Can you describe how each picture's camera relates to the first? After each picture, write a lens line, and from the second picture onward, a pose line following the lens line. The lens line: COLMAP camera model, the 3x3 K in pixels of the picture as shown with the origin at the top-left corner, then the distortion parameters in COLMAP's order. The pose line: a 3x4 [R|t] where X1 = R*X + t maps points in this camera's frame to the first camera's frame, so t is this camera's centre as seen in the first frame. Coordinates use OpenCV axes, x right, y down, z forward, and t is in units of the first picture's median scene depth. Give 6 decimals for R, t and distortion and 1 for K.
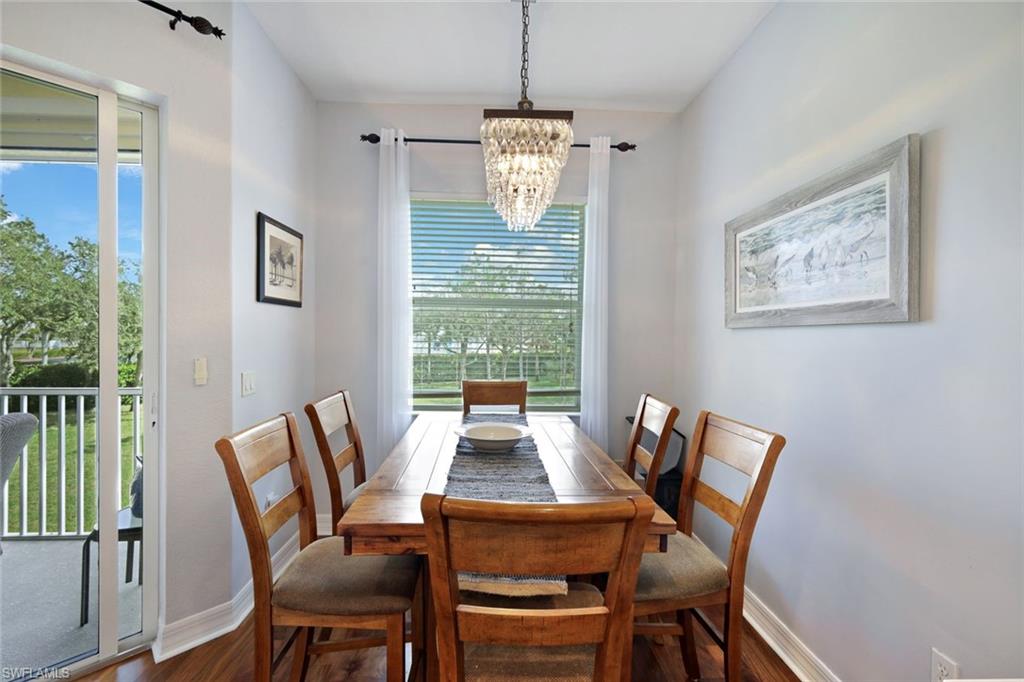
lens RADIAL K [[447.9, 0, 508.0], [0, 447.9, 337.3], [0, 0, 1]] dist [0.002948, 0.000351]
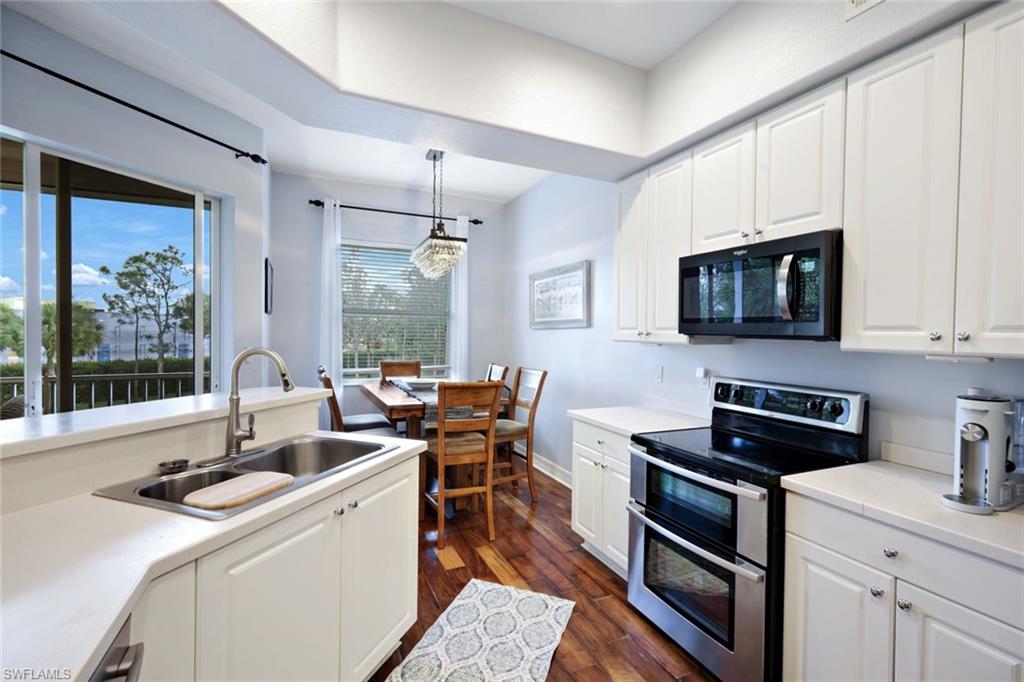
lens RADIAL K [[453.1, 0, 515.4], [0, 453.1, 338.3], [0, 0, 1]] dist [-0.001491, -0.000073]
pose [[0.923953, -0.007827, 0.382425, -0.405440], [0.004834, 0.999950, 0.008785, 0.003318], [-0.382475, -0.006268, 0.923945, -0.991133]]
